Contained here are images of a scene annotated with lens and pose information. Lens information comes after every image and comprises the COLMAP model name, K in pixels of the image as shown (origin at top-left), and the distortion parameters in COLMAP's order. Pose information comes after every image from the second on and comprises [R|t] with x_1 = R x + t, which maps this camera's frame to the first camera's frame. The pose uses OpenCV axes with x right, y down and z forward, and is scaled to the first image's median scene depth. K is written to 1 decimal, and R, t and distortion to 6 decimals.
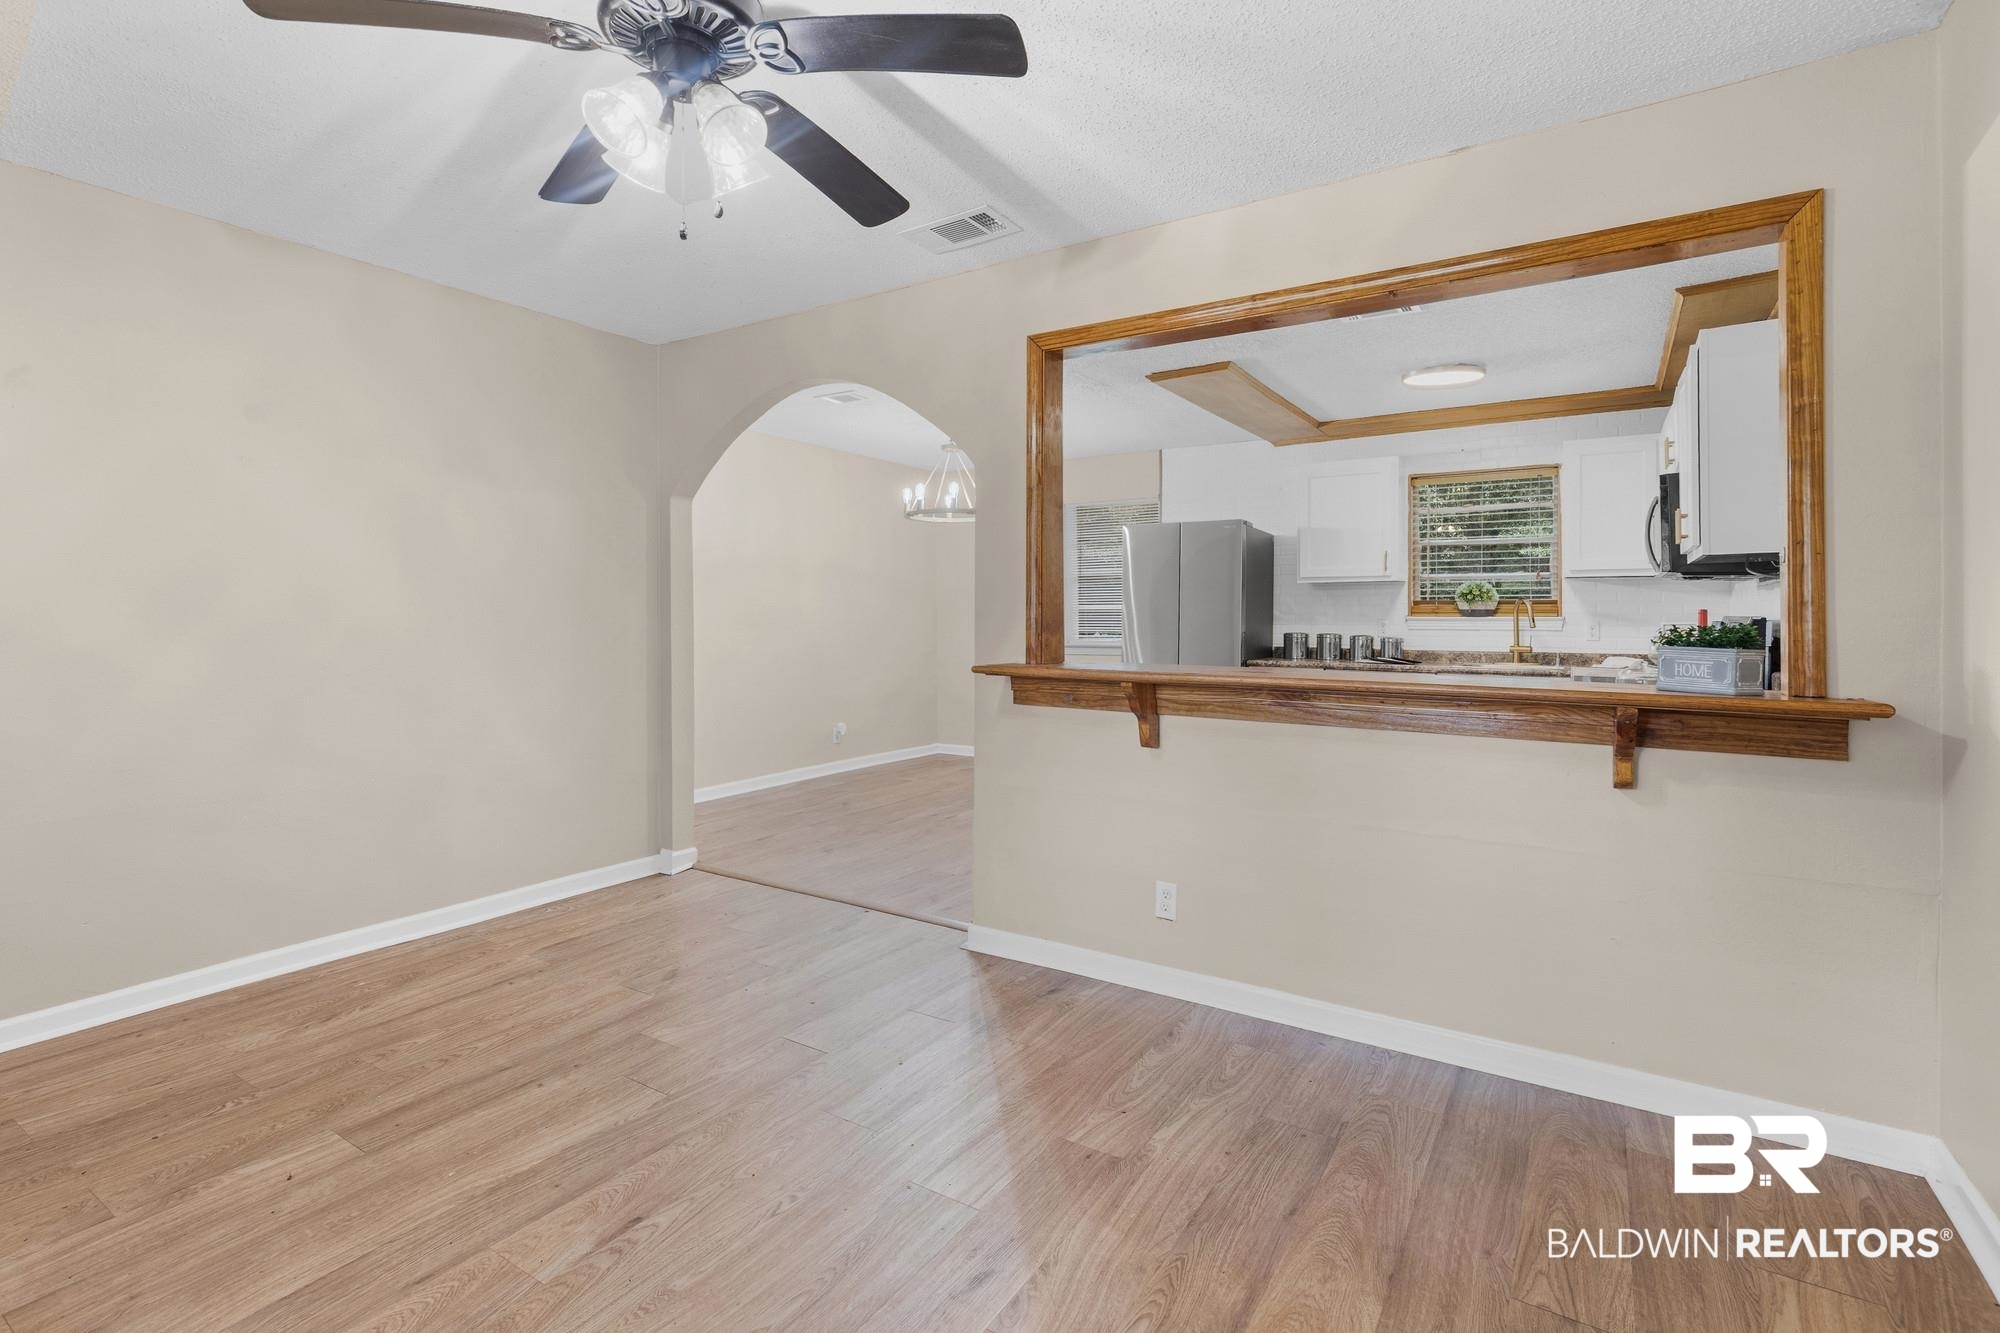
lens RADIAL K [[924.8, 0, 1015.5], [0, 924.8, 614.8], [0, 0, 1]] dist [0.006452, 0.000910]
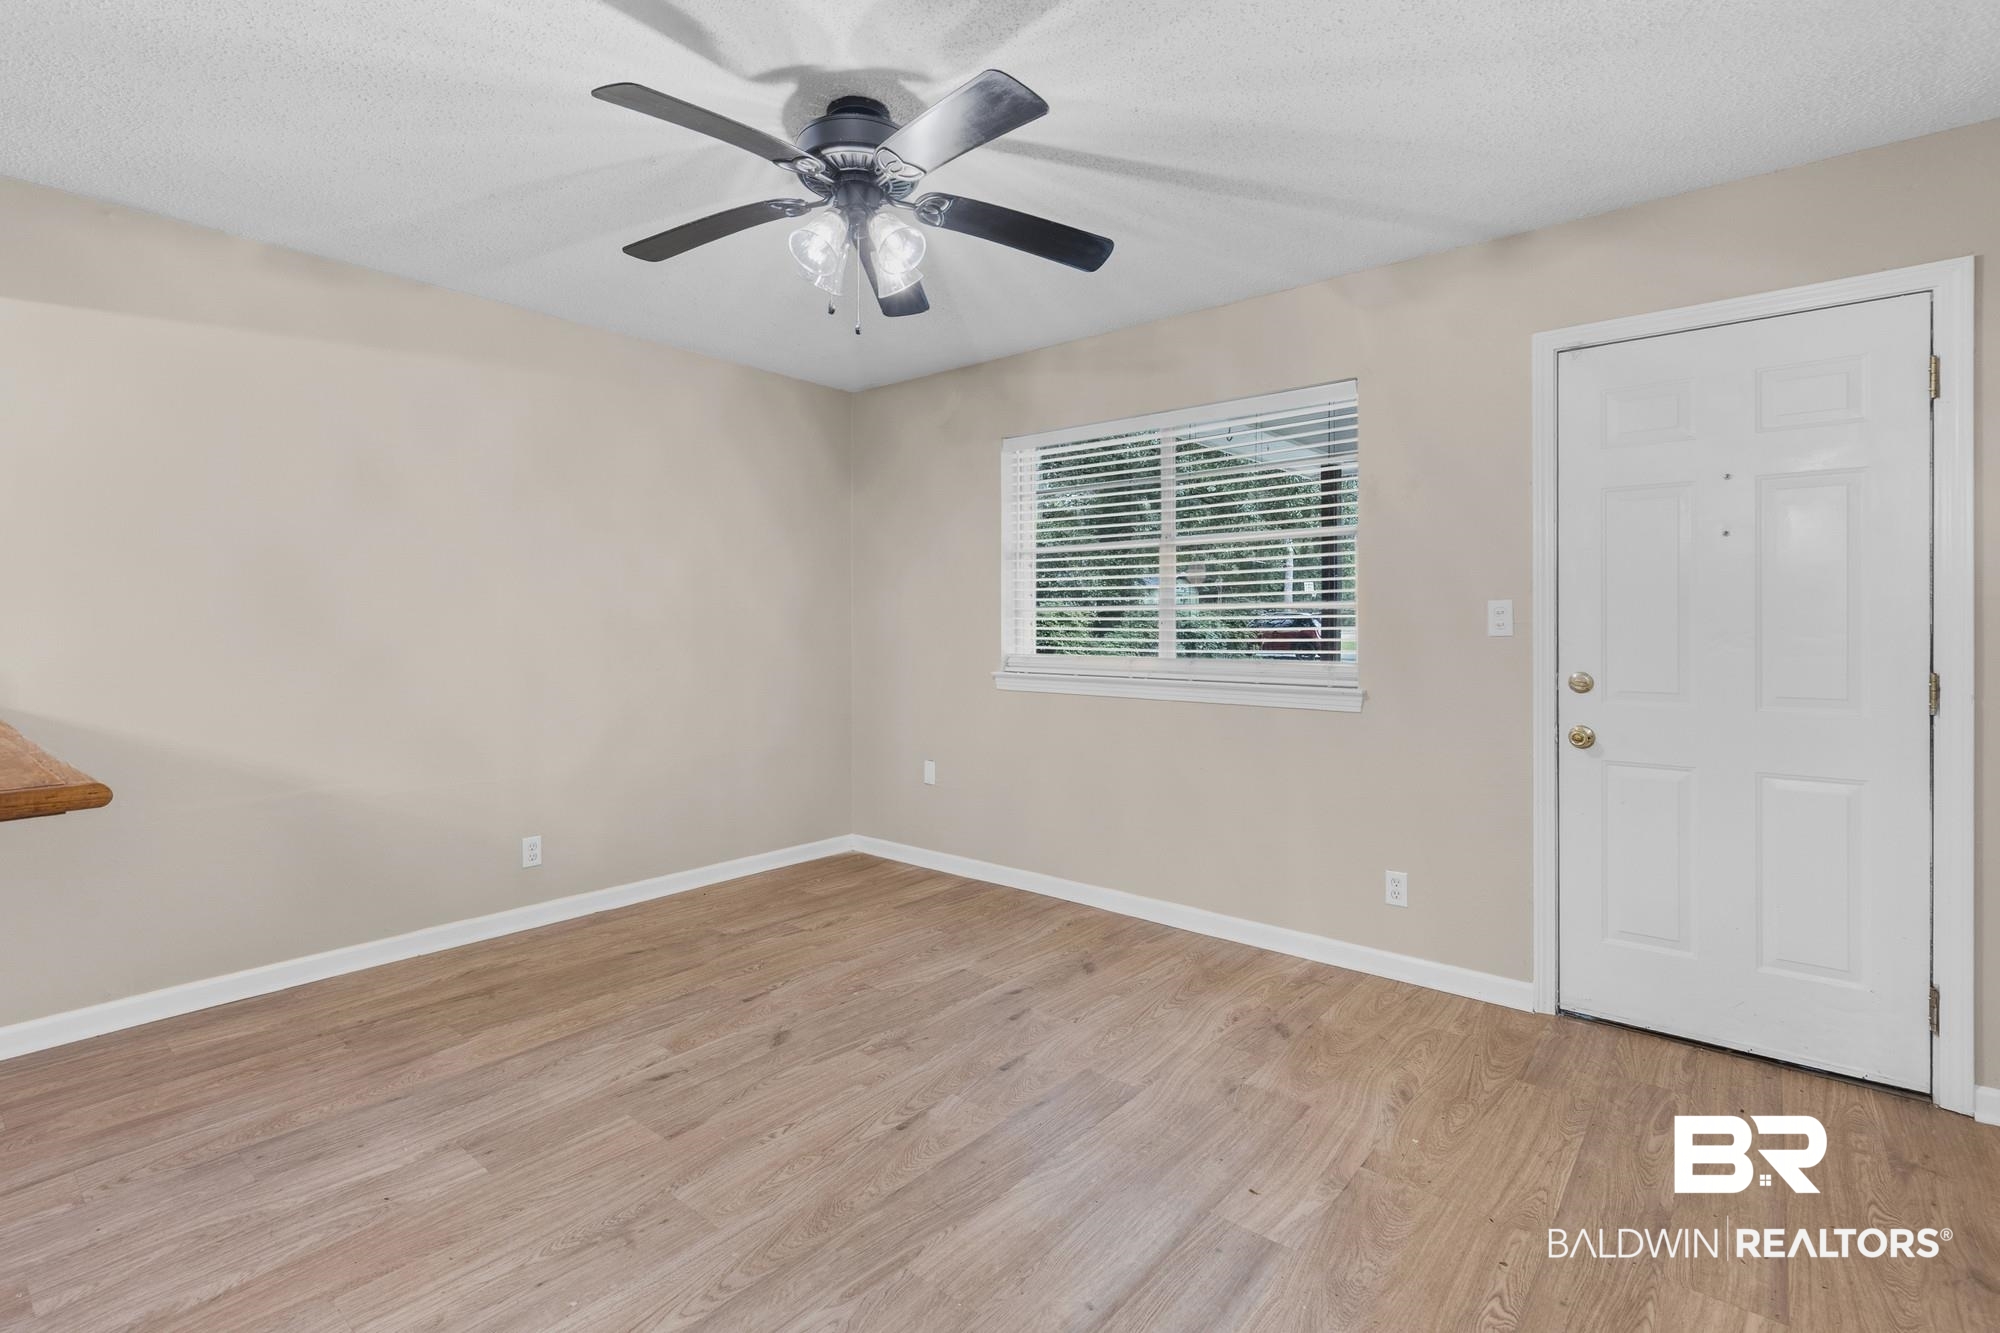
lens RADIAL K [[924.8, 0, 992.9], [0, 924.8, 632.8], [0, 0, 1]] dist [0.006452, 0.000910]
pose [[-0.991964, 0.001842, 0.126510, -0.496094], [0.003197, 0.999940, 0.010505, -0.002442], [-0.126483, 0.010825, -0.991910, 1.584902]]
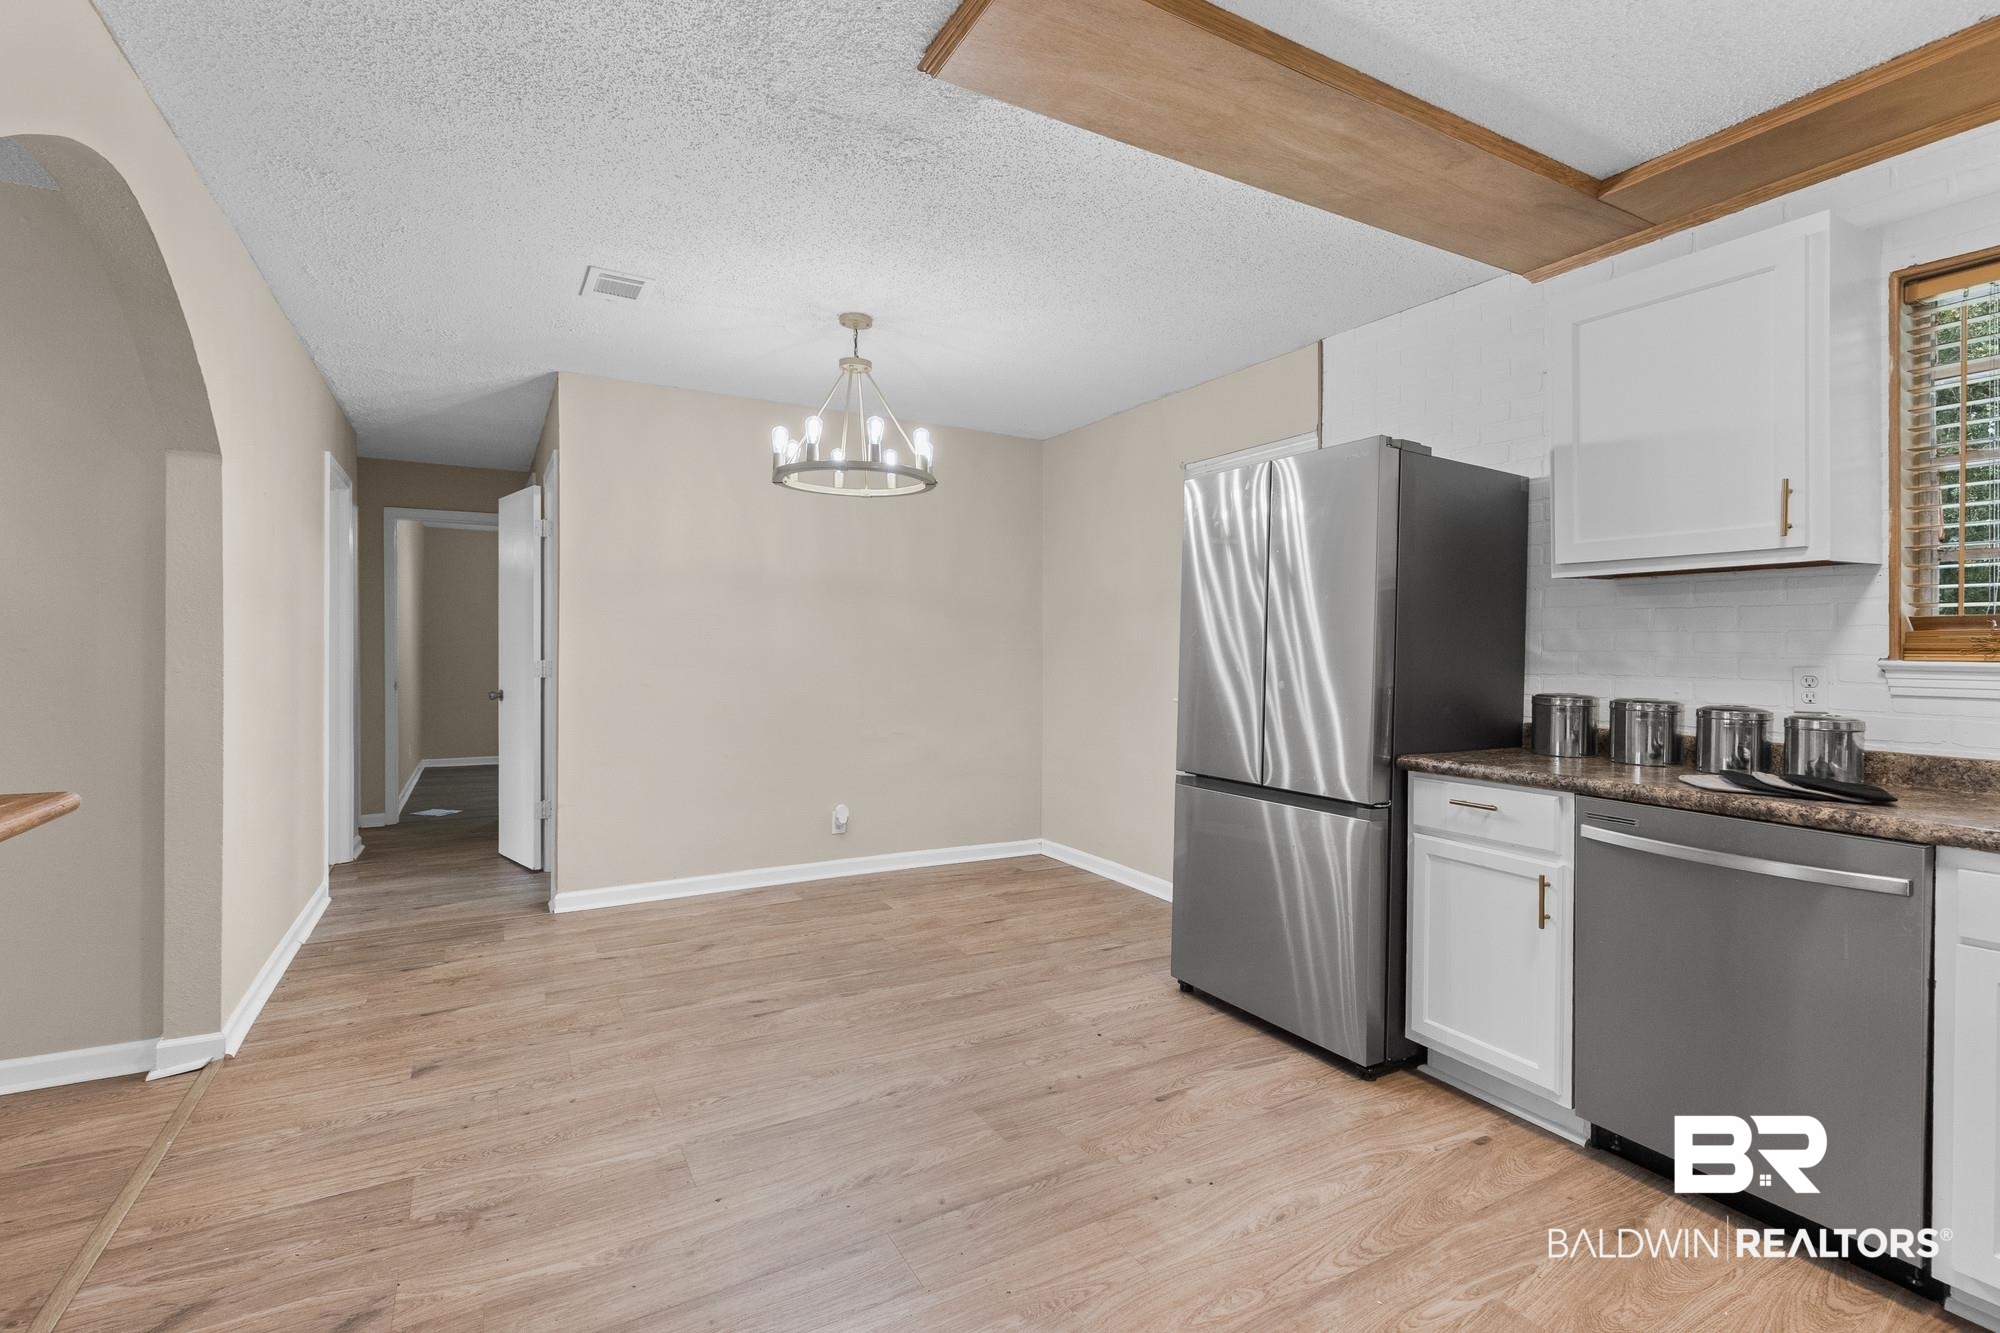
lens RADIAL K [[924.8, 0, 1009.7], [0, 924.8, 662.0], [0, 0, 1]] dist [0.006452, 0.000910]
pose [[0.887038, 0.008918, -0.461611, 0.689631], [-0.002801, 0.999899, 0.013935, -0.004055], [0.461688, -0.011068, 0.886973, 1.232585]]
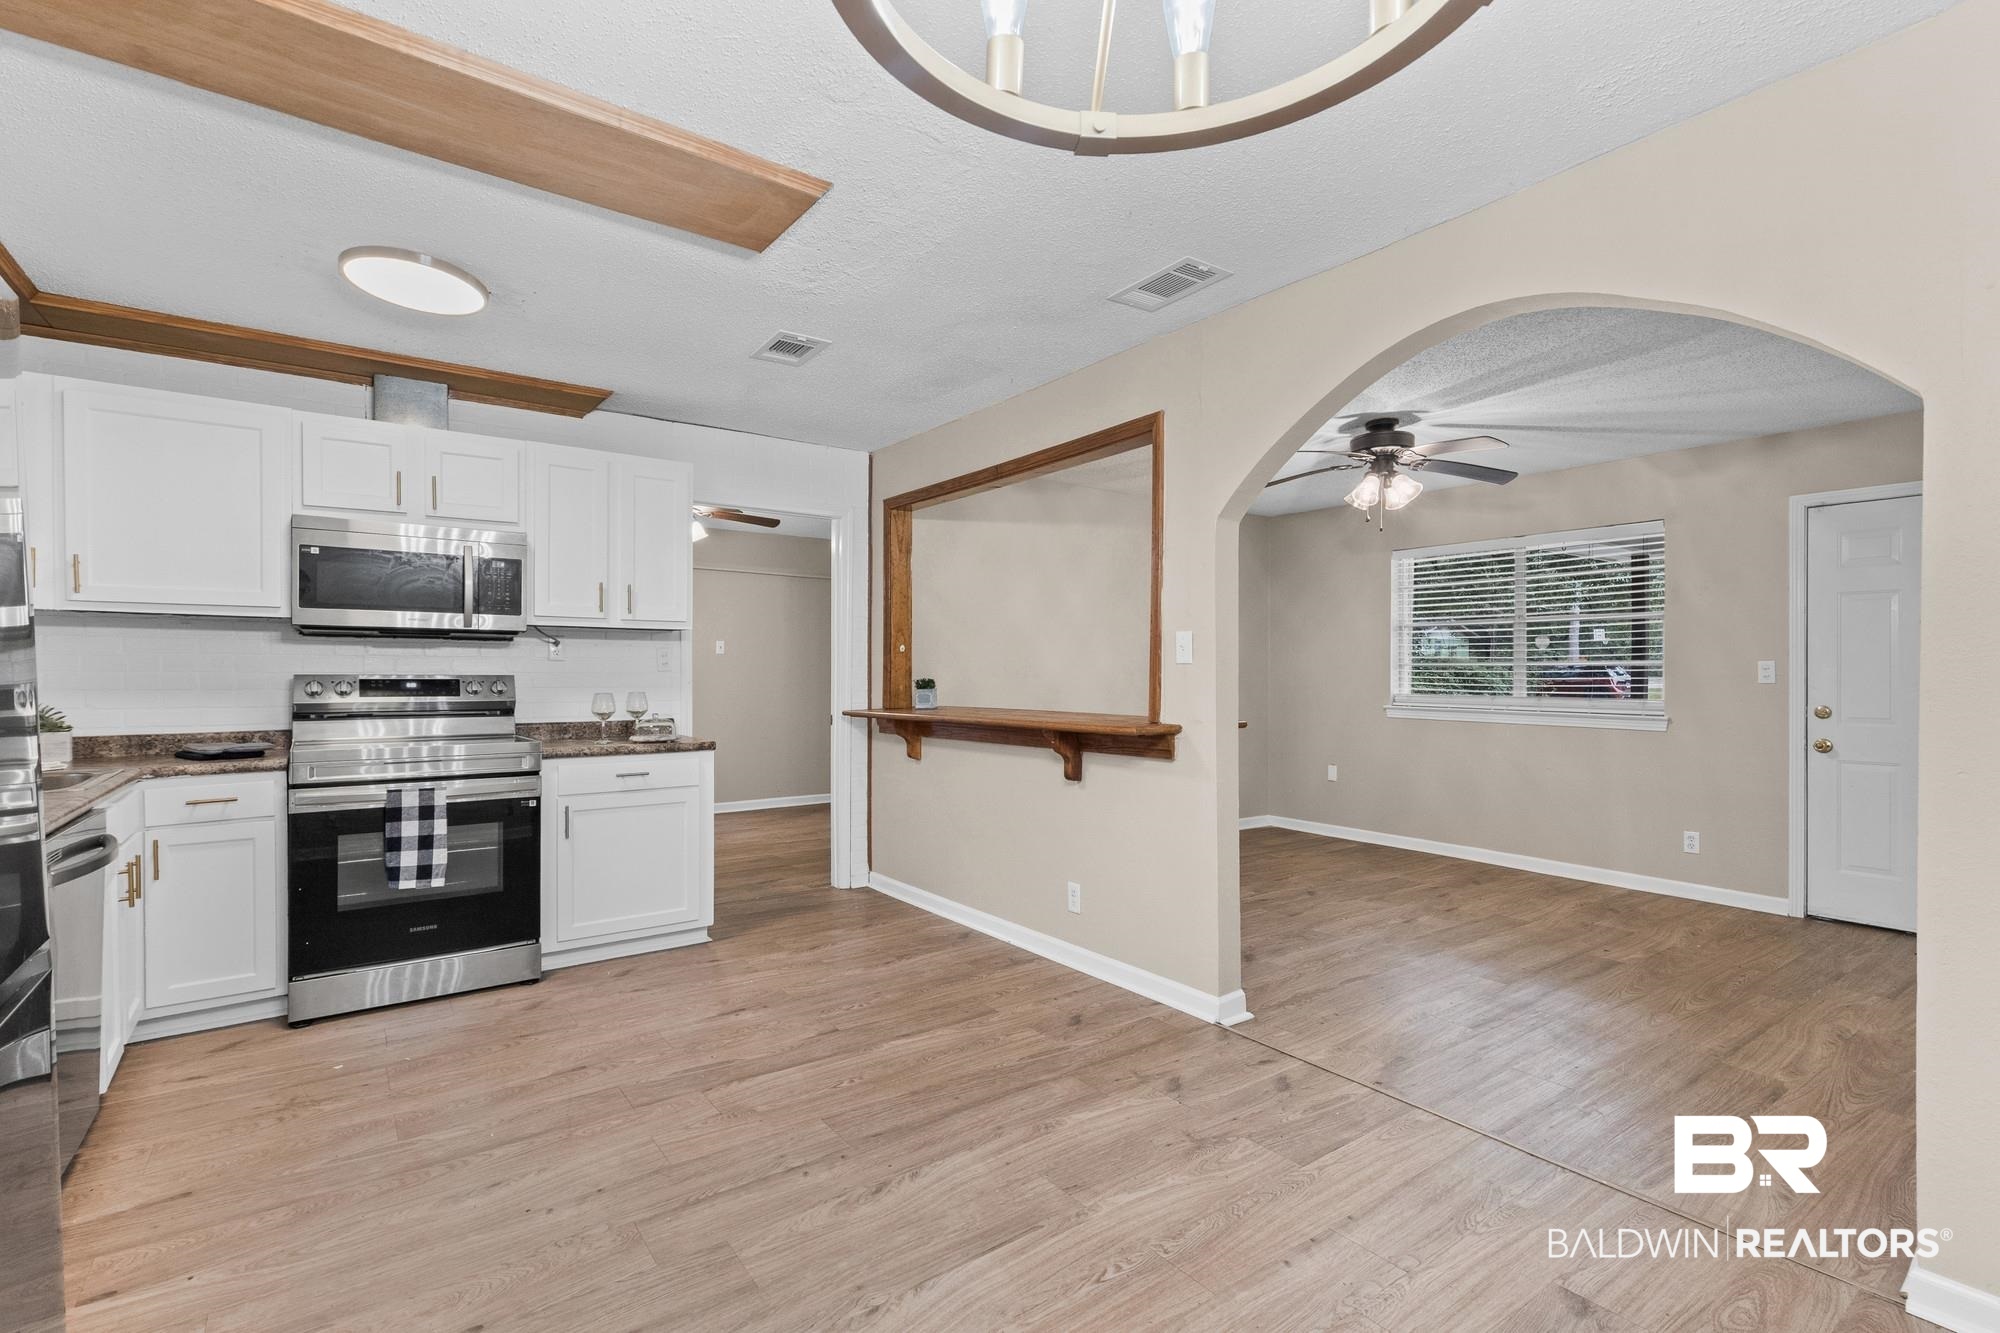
lens RADIAL K [[924.8, 0, 1001.8], [0, 924.8, 674.1], [0, 0, 1]] dist [0.006452, 0.000910]
pose [[-0.932878, -0.002998, 0.360179, -0.215852], [-0.001767, 0.999991, 0.003747, -0.007084], [-0.360187, 0.002859, -0.932876, 2.661410]]
